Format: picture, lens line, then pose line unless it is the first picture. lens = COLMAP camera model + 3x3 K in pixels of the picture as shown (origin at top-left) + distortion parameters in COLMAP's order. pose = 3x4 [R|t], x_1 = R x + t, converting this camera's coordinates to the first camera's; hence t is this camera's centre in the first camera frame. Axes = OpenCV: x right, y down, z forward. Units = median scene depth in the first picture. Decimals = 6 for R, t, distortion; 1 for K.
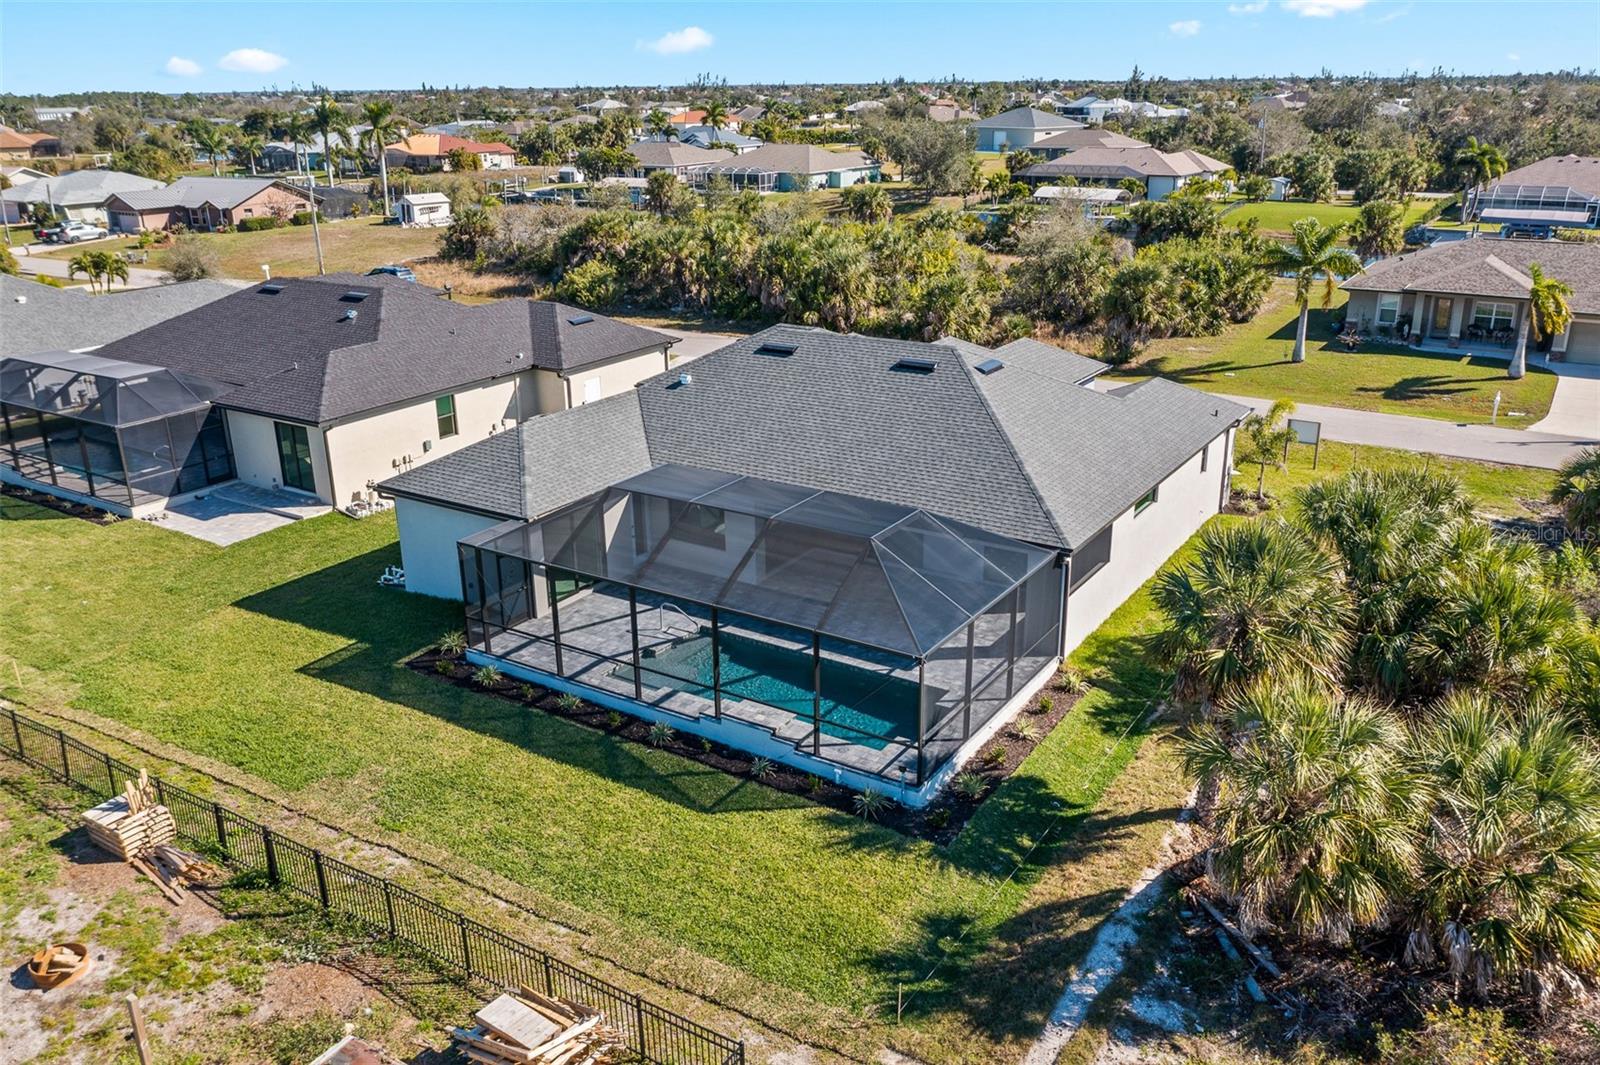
lens RADIAL K [[1269.3, 0, 800.7], [0, 1269.3, 525.7], [0, 0, 1]] dist [-0.013580, 0.004340]
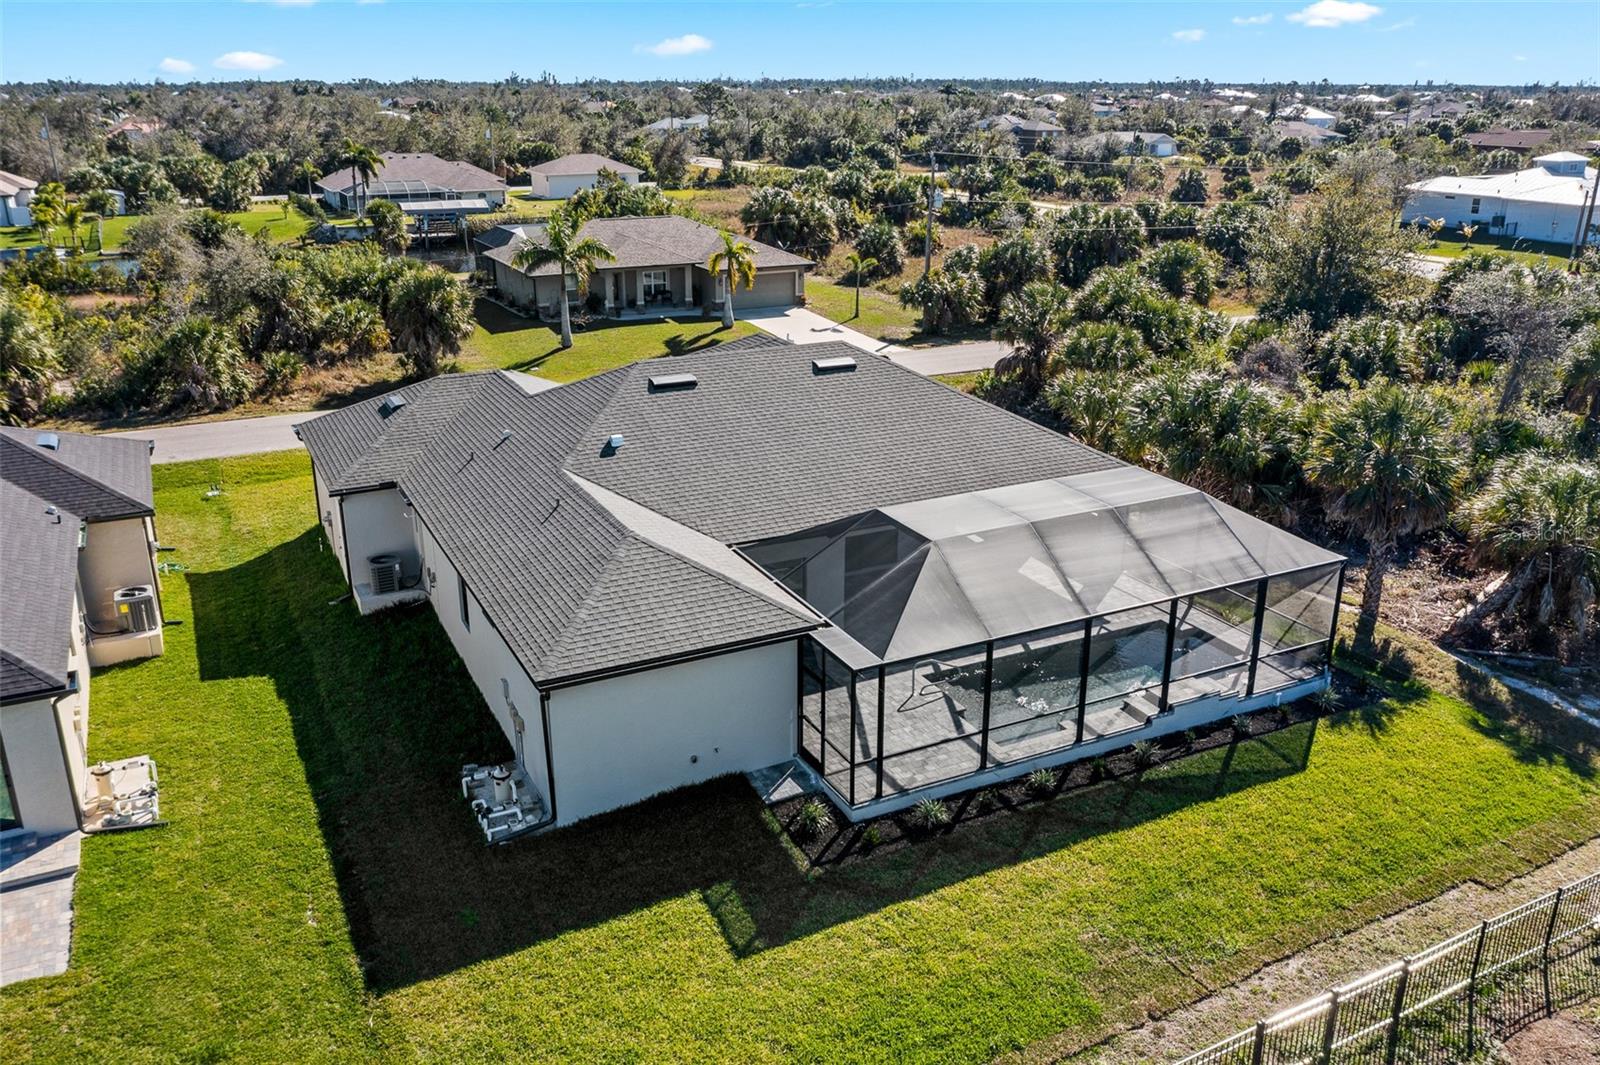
lens RADIAL K [[1269.3, 0, 803.6], [0, 1269.3, 524.1], [0, 0, 1]] dist [-0.013580, 0.004340]
pose [[0.503401, -0.273363, 0.819671, -0.579704], [0.279918, 0.949070, 0.144607, -0.122874], [-0.817456, 0.156645, 0.554282, 0.394441]]
